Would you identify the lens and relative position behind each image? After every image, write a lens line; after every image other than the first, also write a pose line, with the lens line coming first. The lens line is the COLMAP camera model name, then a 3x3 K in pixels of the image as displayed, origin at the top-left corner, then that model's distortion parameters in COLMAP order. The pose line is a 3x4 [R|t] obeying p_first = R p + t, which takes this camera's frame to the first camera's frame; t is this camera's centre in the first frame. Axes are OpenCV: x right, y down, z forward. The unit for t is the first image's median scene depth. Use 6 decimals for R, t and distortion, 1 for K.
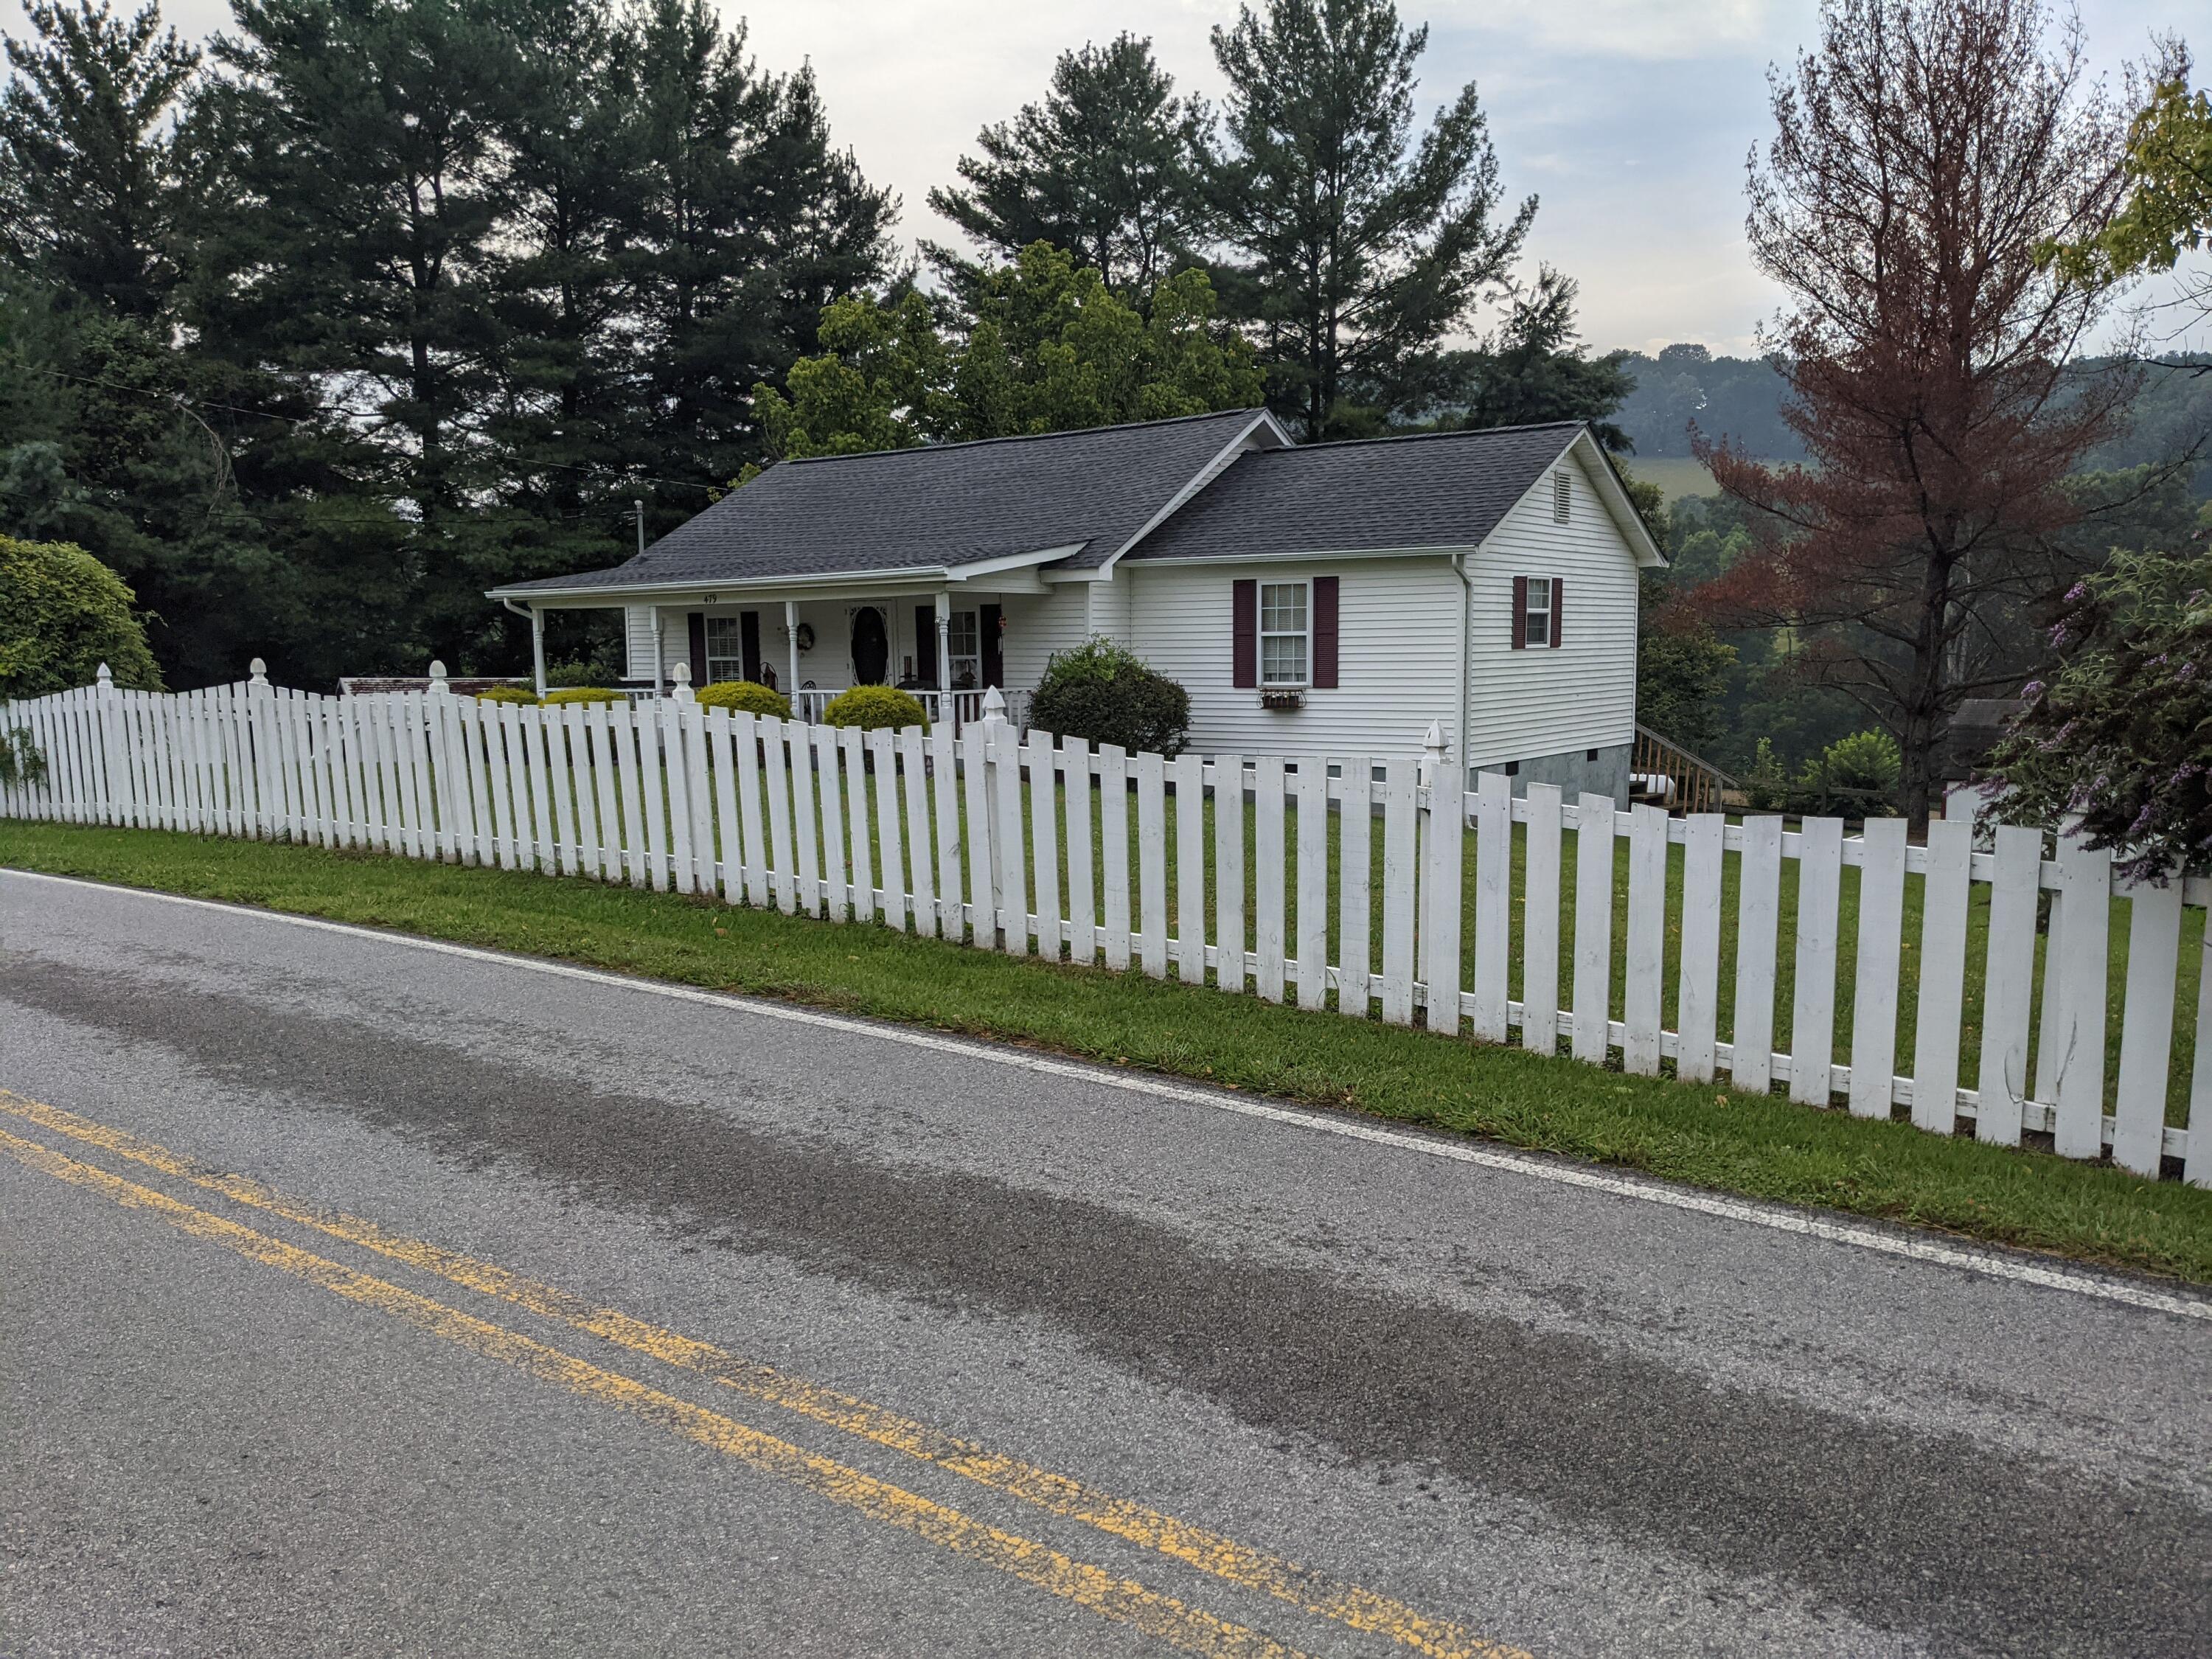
lens RADIAL K [[1521.6, 0, 1107.9], [0, 1521.6, 866.0], [0, 0, 1]] dist [0.067367, -0.043934]
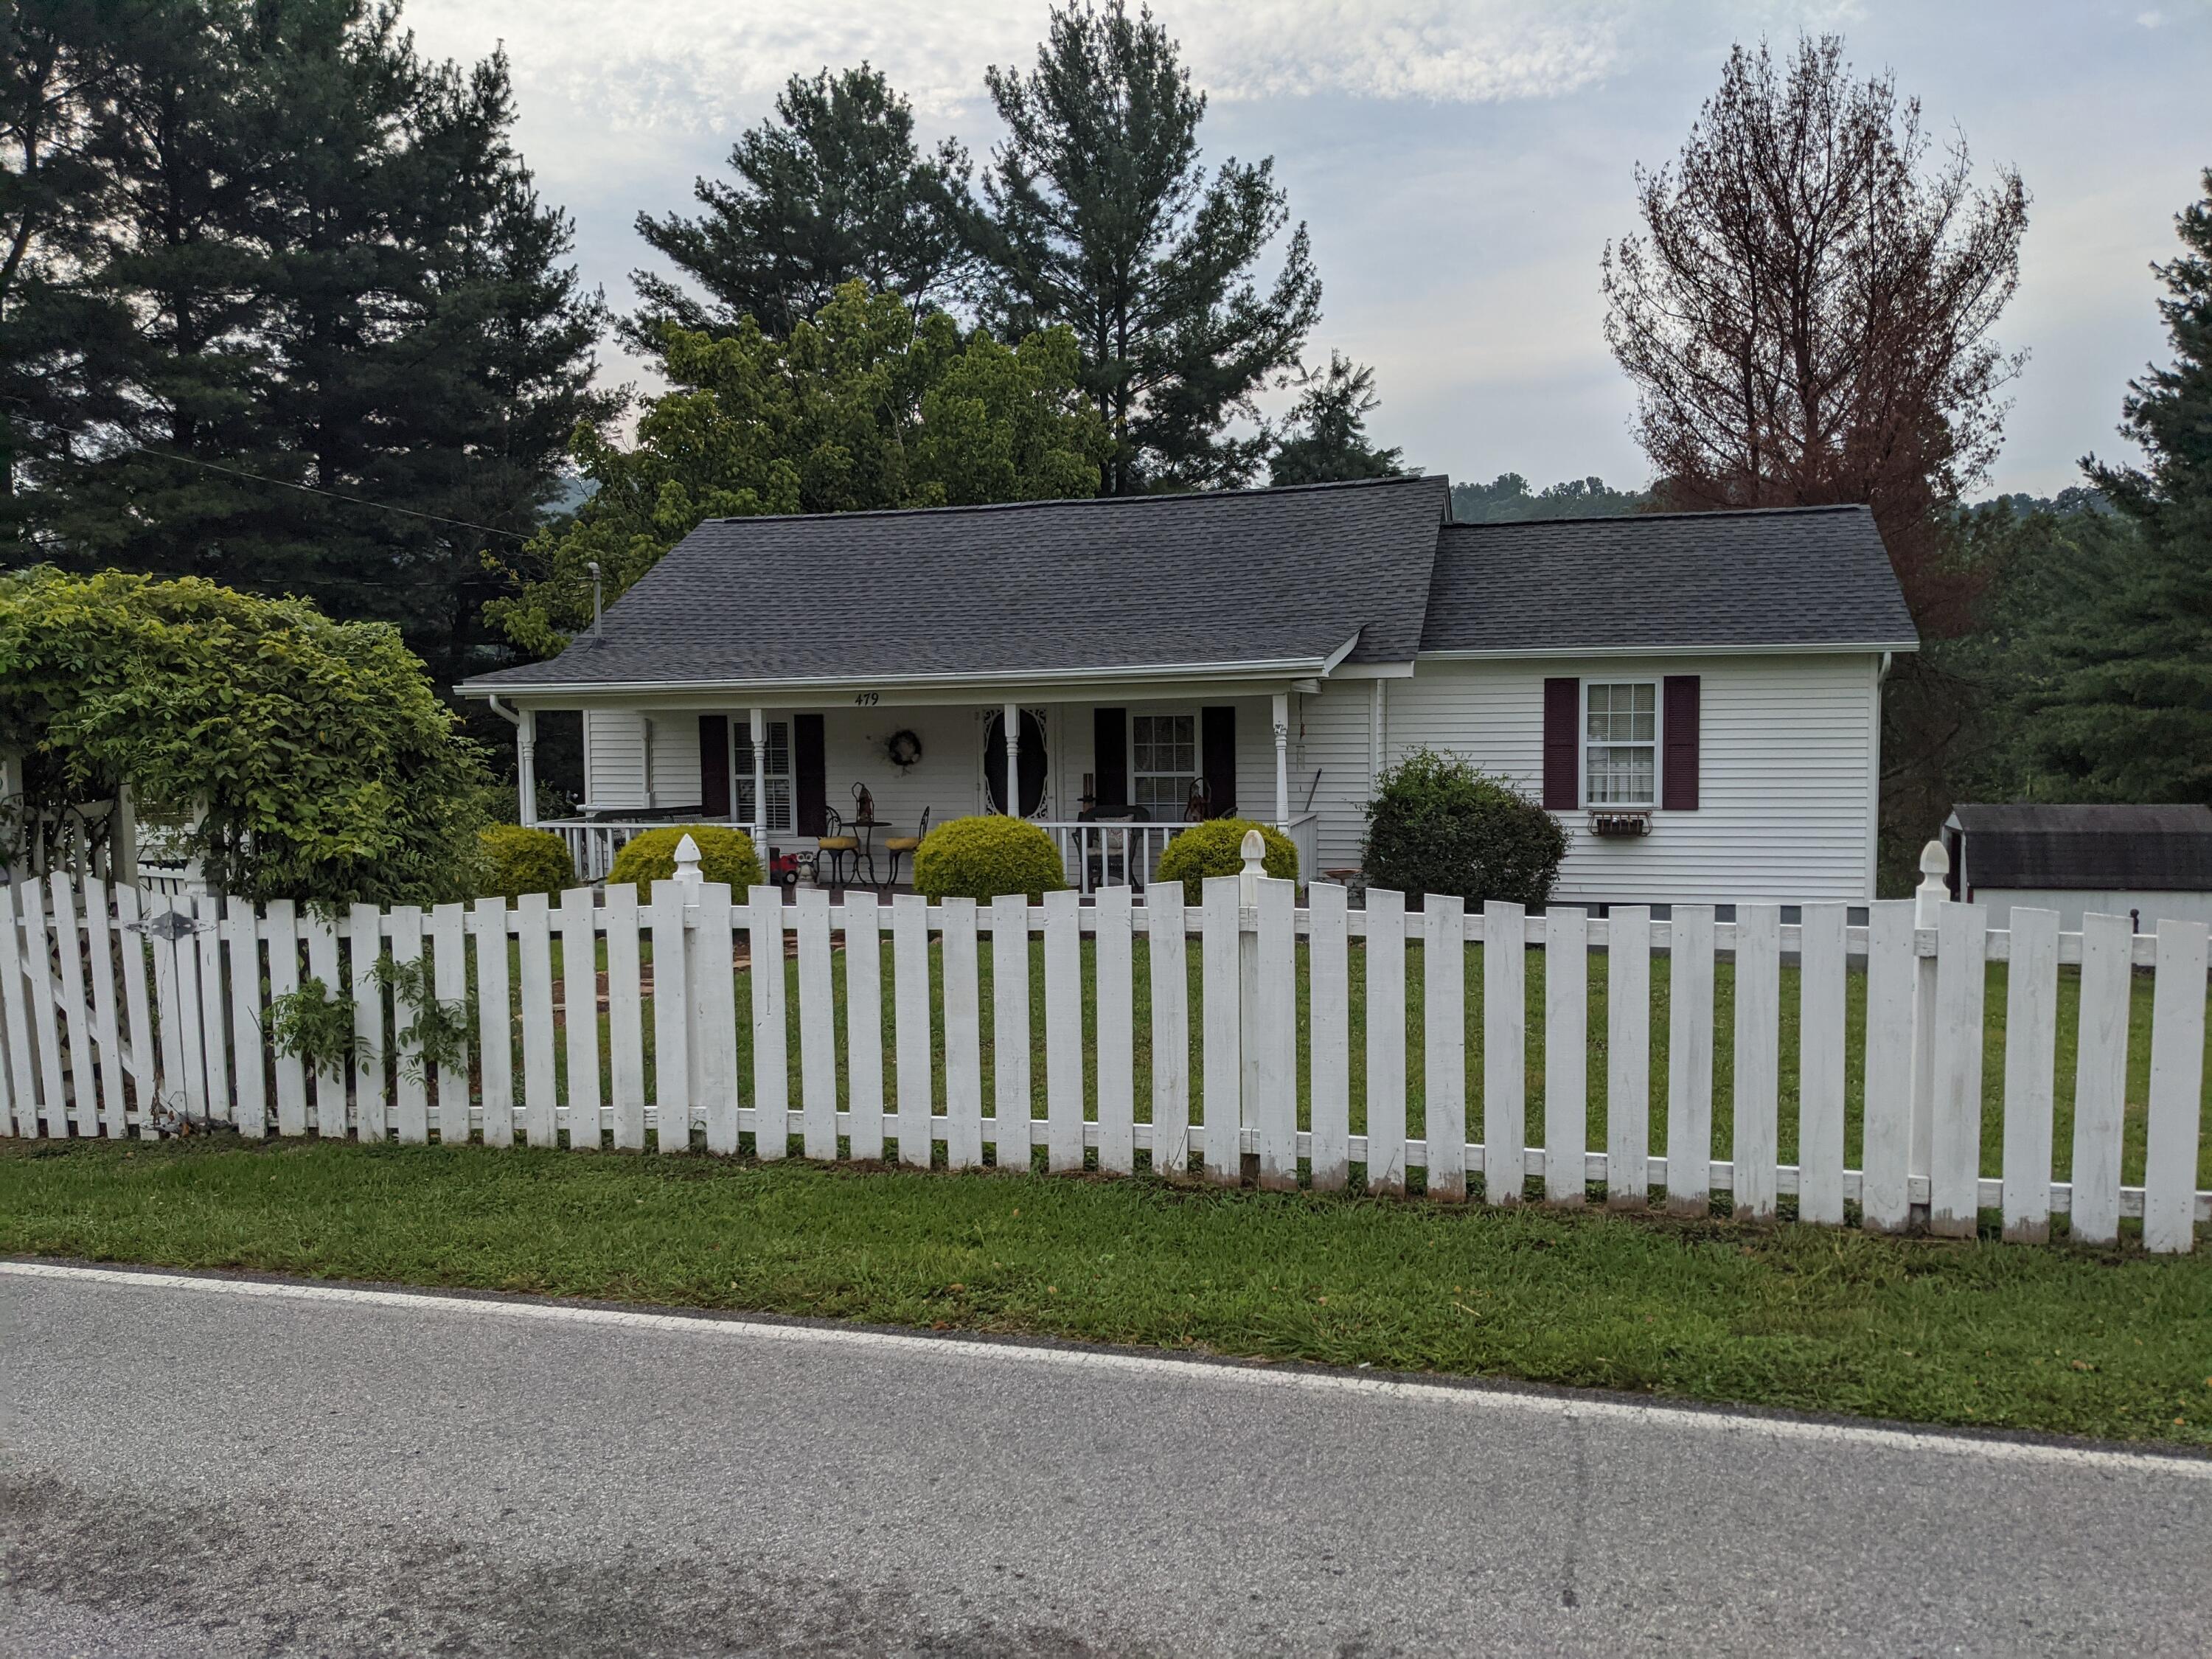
lens RADIAL K [[1642.8, 0, 1109.5], [0, 1642.8, 830.7], [0, 0, 1]] dist [0.049721, -0.065614]
pose [[0.938172, -0.039040, 0.343962, -0.204125], [0.071993, 0.993899, -0.083555, -0.025555], [-0.338601, 0.103152, 0.935259, 0.135560]]
